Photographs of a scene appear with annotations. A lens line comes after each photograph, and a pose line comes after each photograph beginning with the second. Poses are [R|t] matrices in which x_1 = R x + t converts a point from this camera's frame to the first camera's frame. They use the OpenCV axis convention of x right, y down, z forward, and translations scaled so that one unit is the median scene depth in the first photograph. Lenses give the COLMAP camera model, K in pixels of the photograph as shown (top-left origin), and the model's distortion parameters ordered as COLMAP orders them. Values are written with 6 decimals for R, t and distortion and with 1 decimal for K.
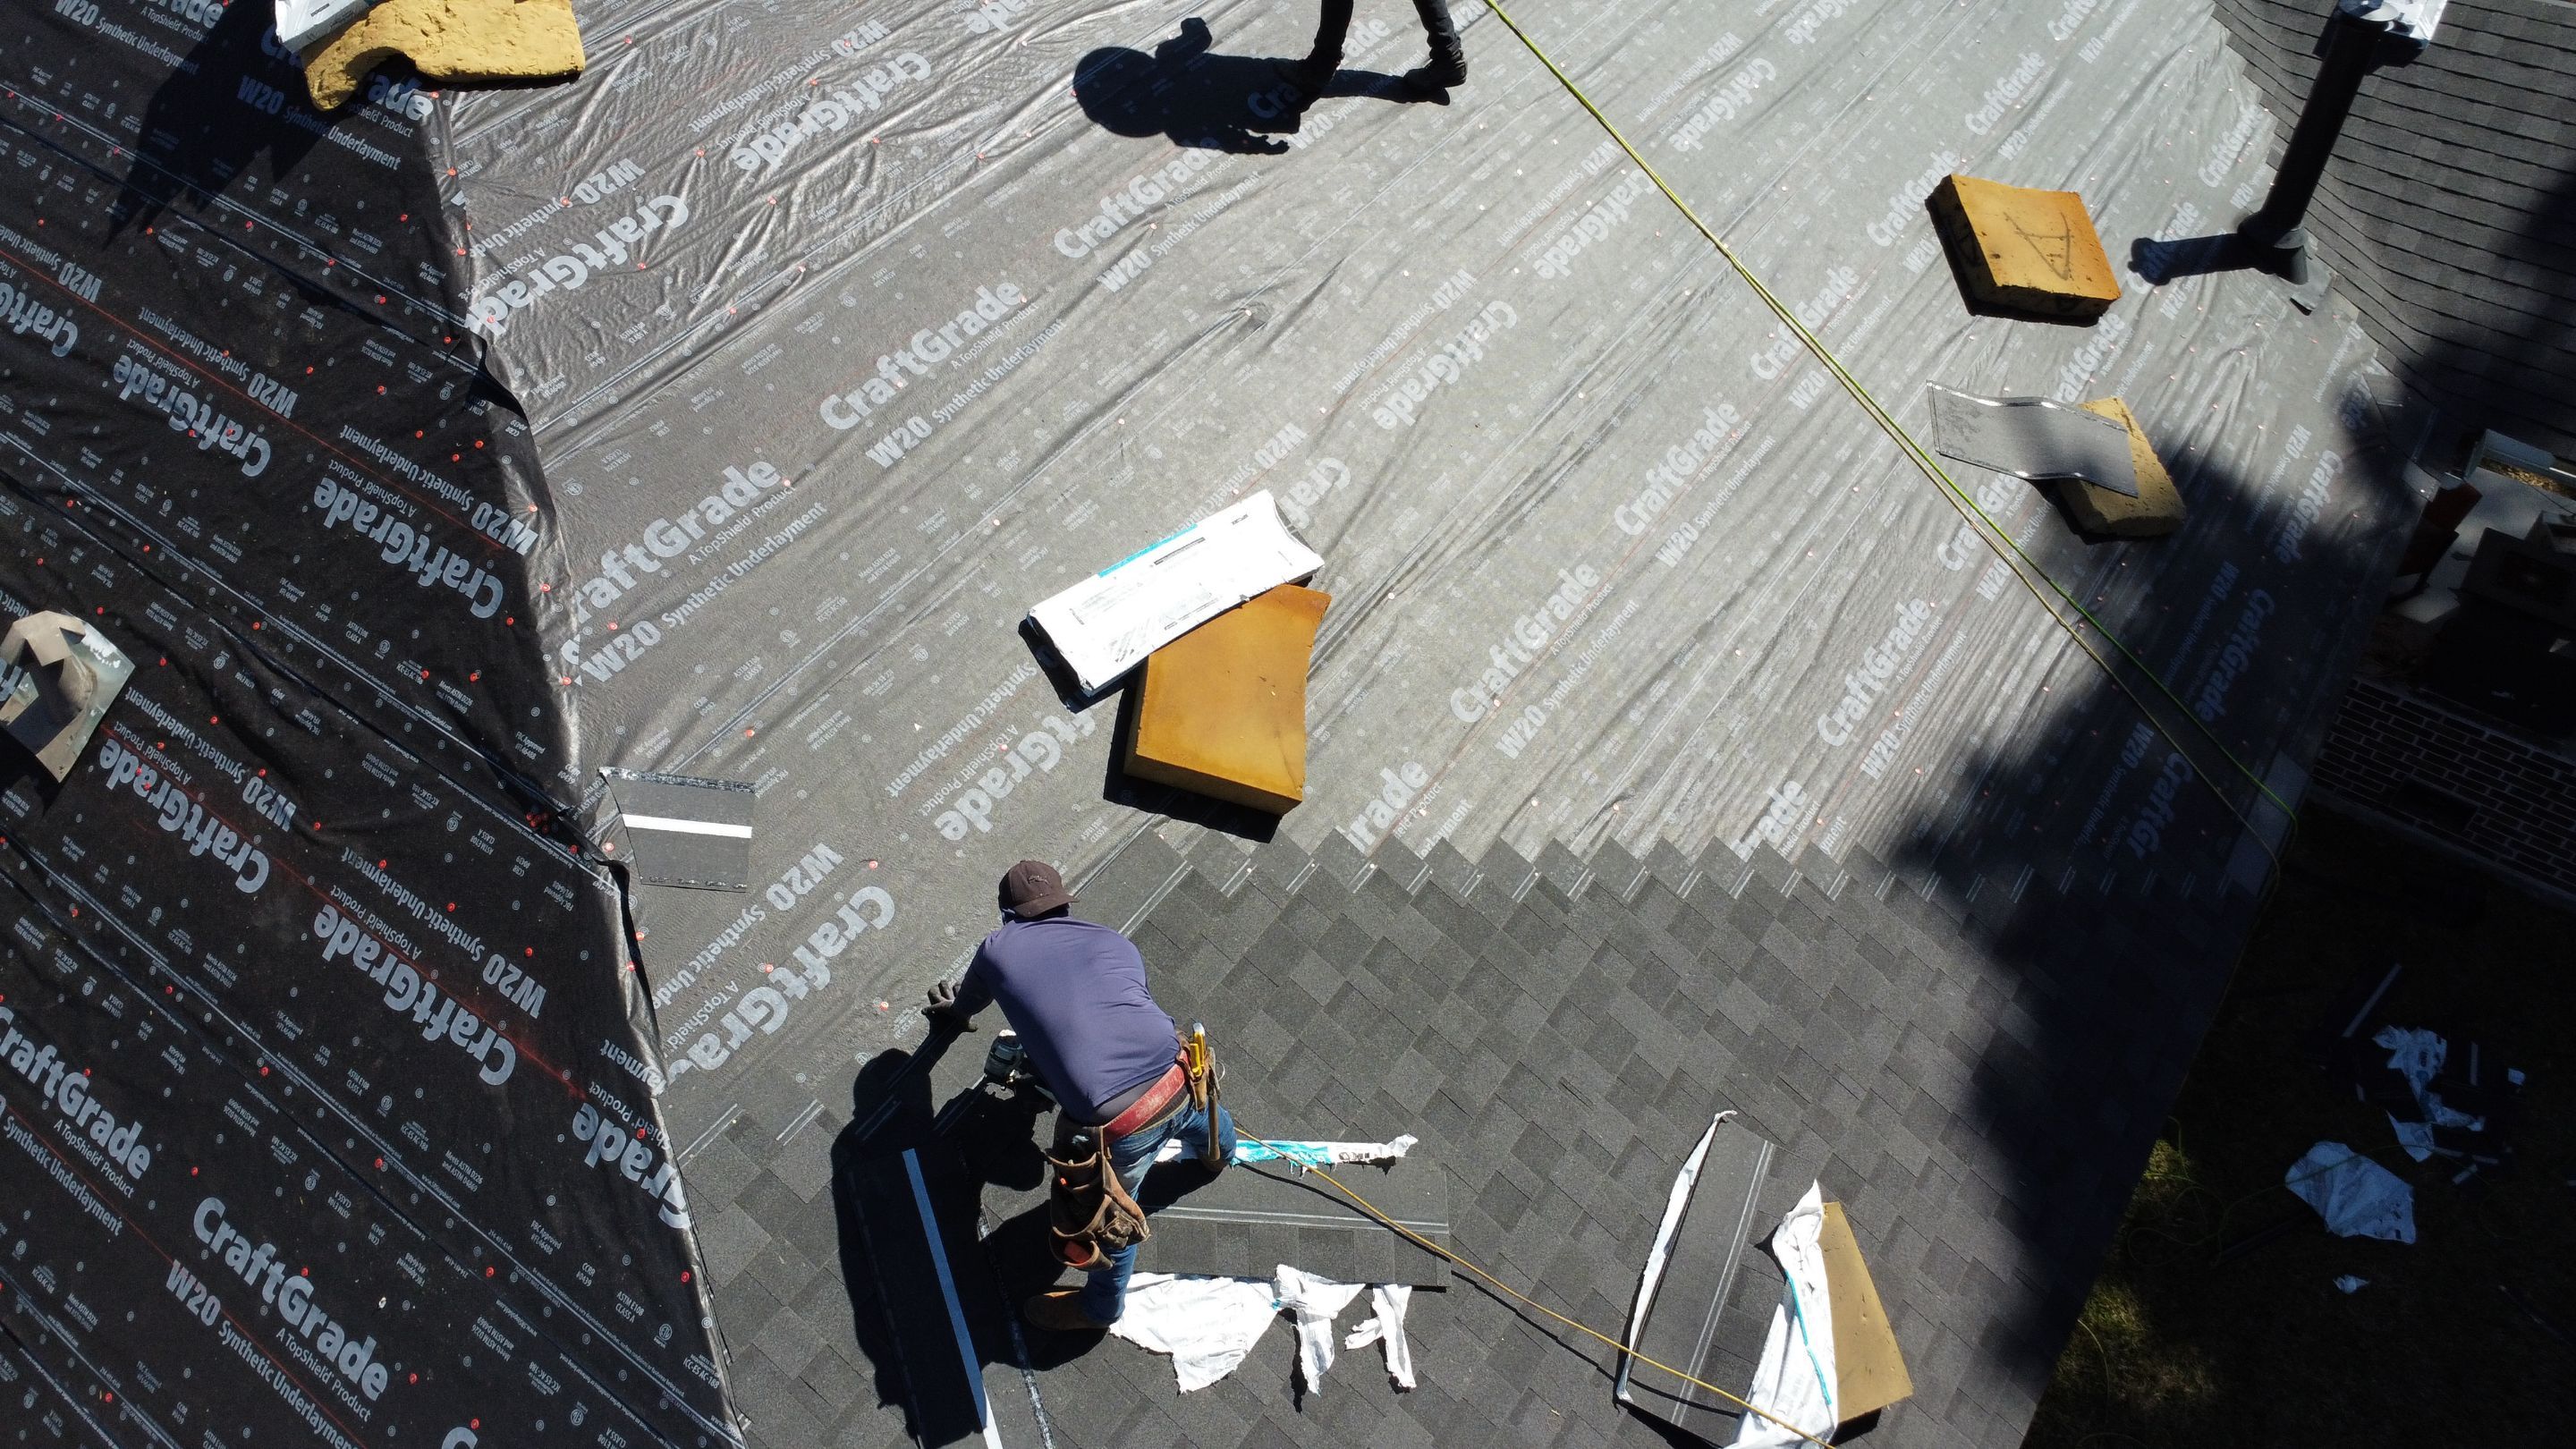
lens RADIAL K [[1857.3, 0, 1288.0], [0, 1857.3, 724.5], [0, 0, 1]] dist [-0.023754, -0.011017]
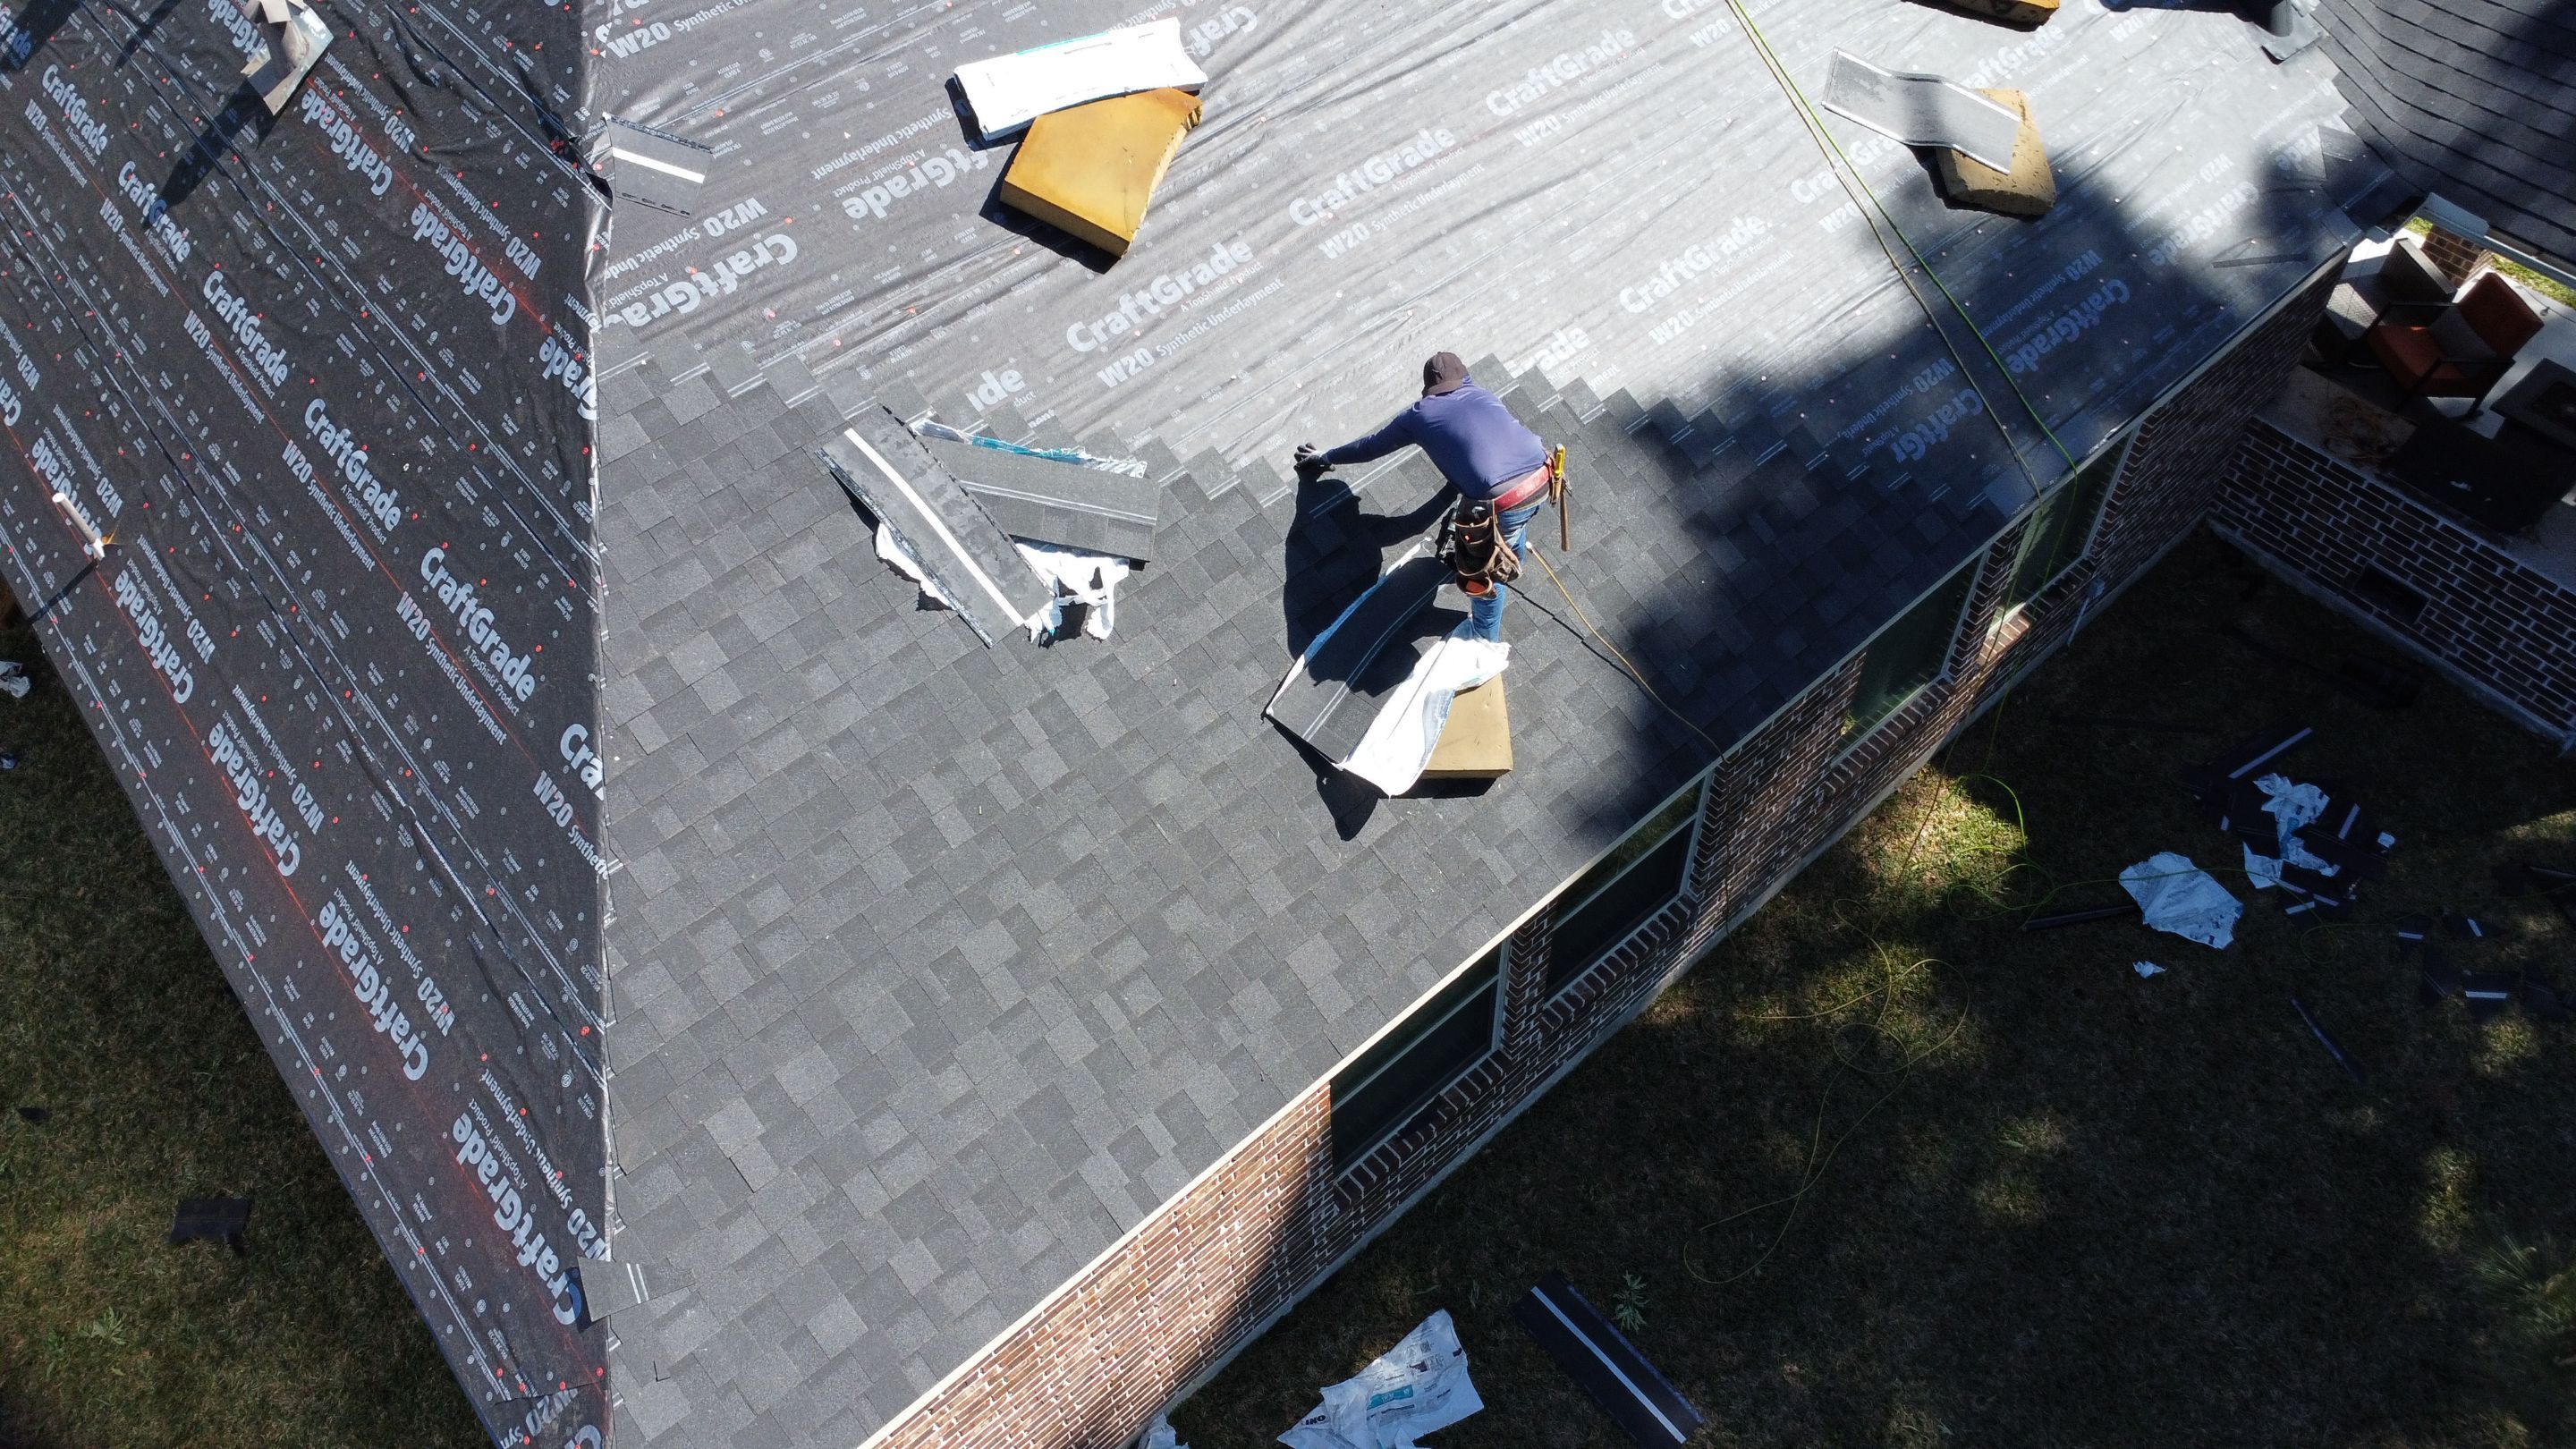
lens RADIAL K [[1857.3, 0, 1288.0], [0, 1857.3, 724.5], [0, 0, 1]] dist [-0.023754, -0.011017]
pose [[0.971768, 0.174941, -0.158314, 0.384139], [-0.161915, 0.982522, 0.091837, 0.239976], [0.171613, -0.063611, 0.983109, -0.265458]]
